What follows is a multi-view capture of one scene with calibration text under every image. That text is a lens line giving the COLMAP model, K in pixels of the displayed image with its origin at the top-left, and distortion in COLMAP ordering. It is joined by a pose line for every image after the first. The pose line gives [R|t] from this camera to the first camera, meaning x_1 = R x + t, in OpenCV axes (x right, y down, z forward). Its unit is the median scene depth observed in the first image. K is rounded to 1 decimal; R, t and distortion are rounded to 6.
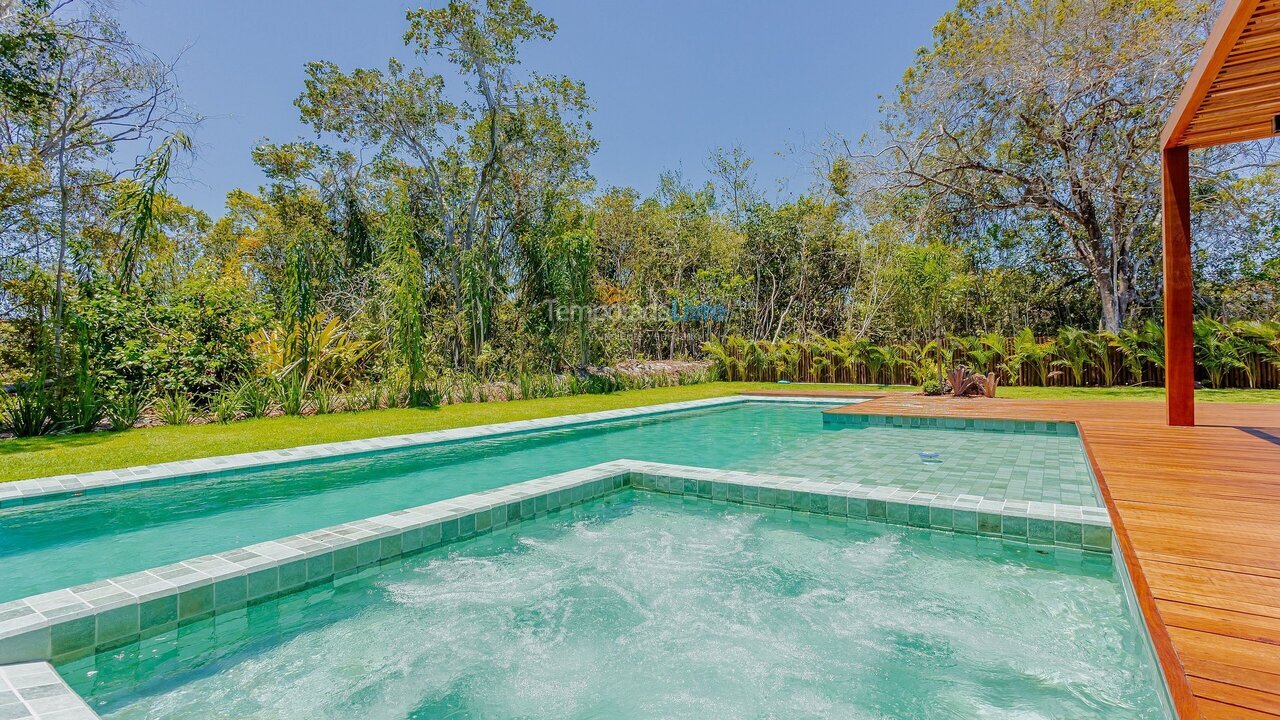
lens RADIAL K [[603.8, 0, 639.3], [0, 603.8, 355.6], [0, 0, 1]] dist [0.002583, 0.000940]
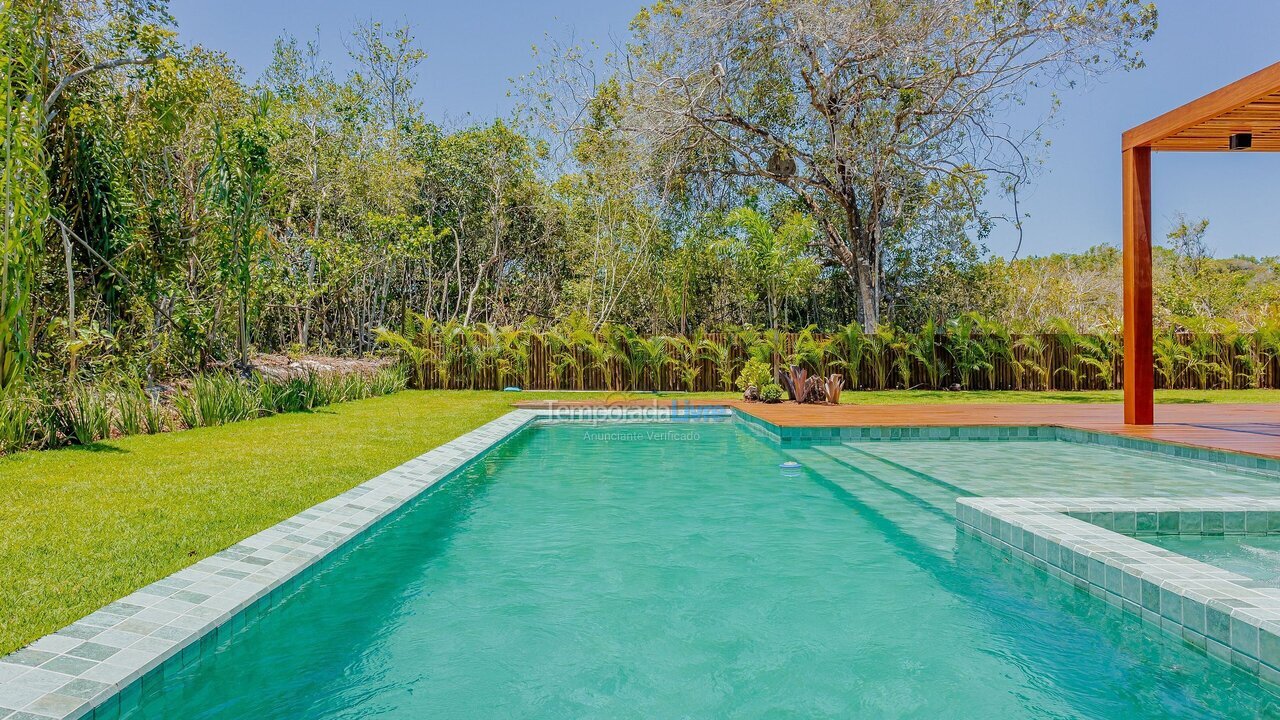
lens RADIAL K [[879.0, 0, 646.6], [0, 879.0, 354.4], [0, 0, 1]] dist [0.003134, -0.004186]
pose [[0.810333, 0.012598, 0.585835, -0.262181], [-0.013246, 0.999907, -0.003179, 0.006180], [-0.585820, -0.005184, 0.810424, 0.124628]]
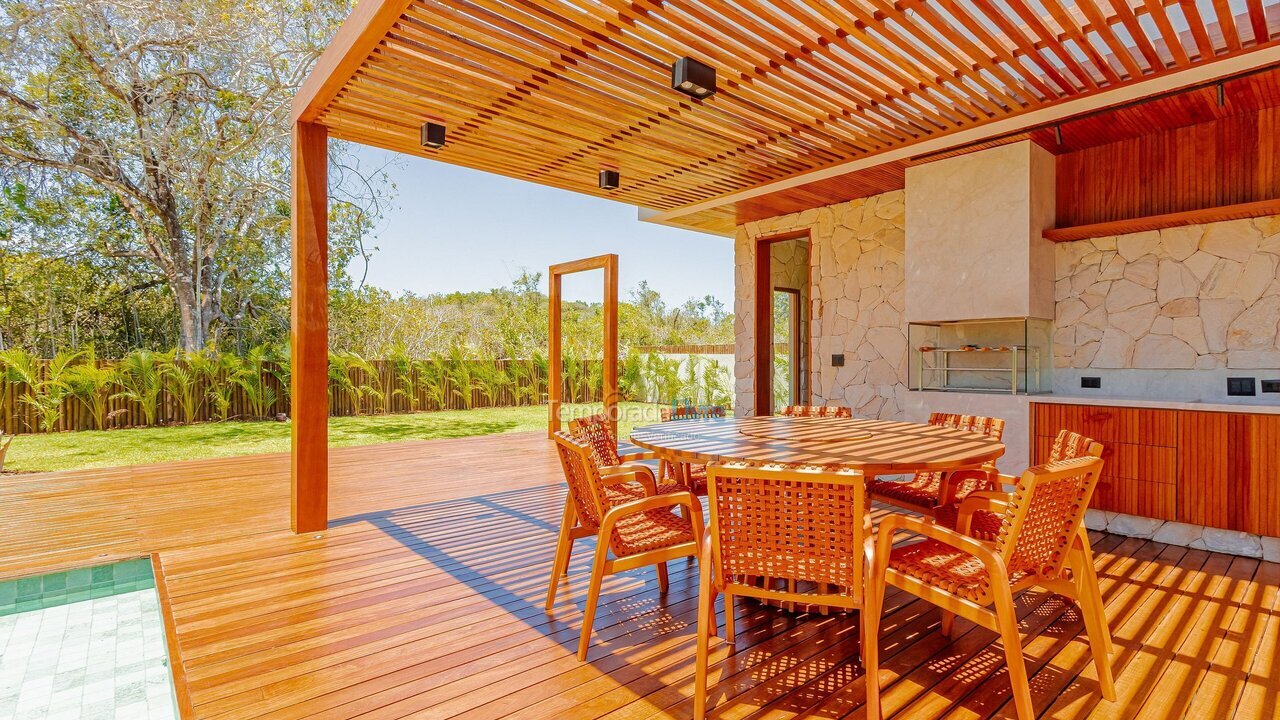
lens RADIAL K [[603.8, 0, 642.9], [0, 603.8, 359.5], [0, 0, 1]] dist [0.002583, 0.000940]
pose [[0.252471, 0.010812, 0.967544, 0.135115], [-0.011619, 0.999899, -0.008142, -0.032036], [-0.967535, -0.009186, 0.252571, 0.193903]]
